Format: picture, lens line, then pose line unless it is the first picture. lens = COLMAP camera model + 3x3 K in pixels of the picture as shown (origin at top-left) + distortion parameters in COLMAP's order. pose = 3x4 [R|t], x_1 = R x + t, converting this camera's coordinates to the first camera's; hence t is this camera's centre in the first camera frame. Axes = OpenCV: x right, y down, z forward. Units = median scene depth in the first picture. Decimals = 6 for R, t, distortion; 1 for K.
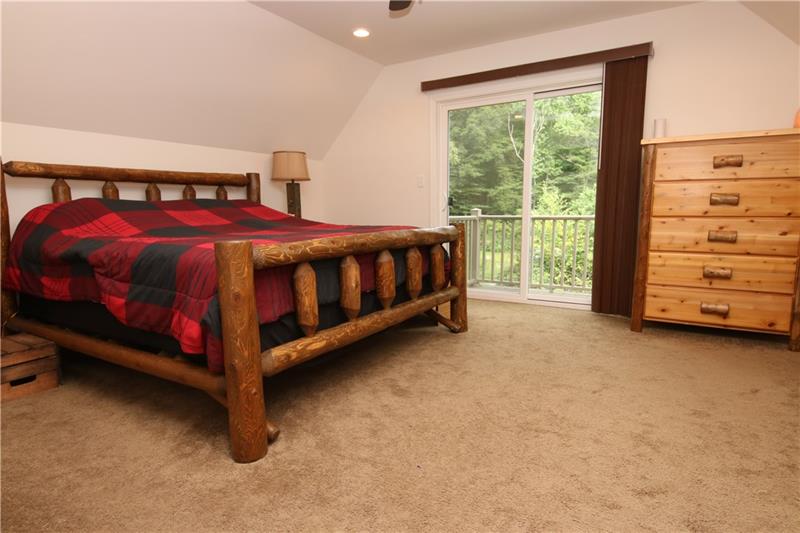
lens RADIAL K [[451.7, 0, 400.0], [0, 451.7, 266.5], [0, 0, 1]] dist [0.038475, -0.043986]
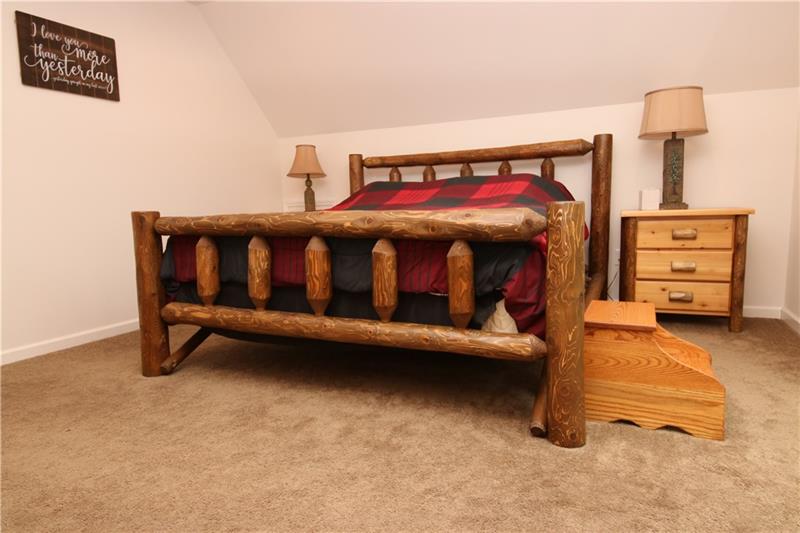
lens RADIAL K [[511.3, 0, 400.0], [0, 511.3, 266.5], [0, 0, 1]] dist [0.002353, 0.000326]
pose [[0.109079, 0.122288, -0.986482, 0.619429], [-0.099919, 0.988726, 0.111518, -0.071348], [0.988998, 0.086404, 0.120069, 0.779122]]
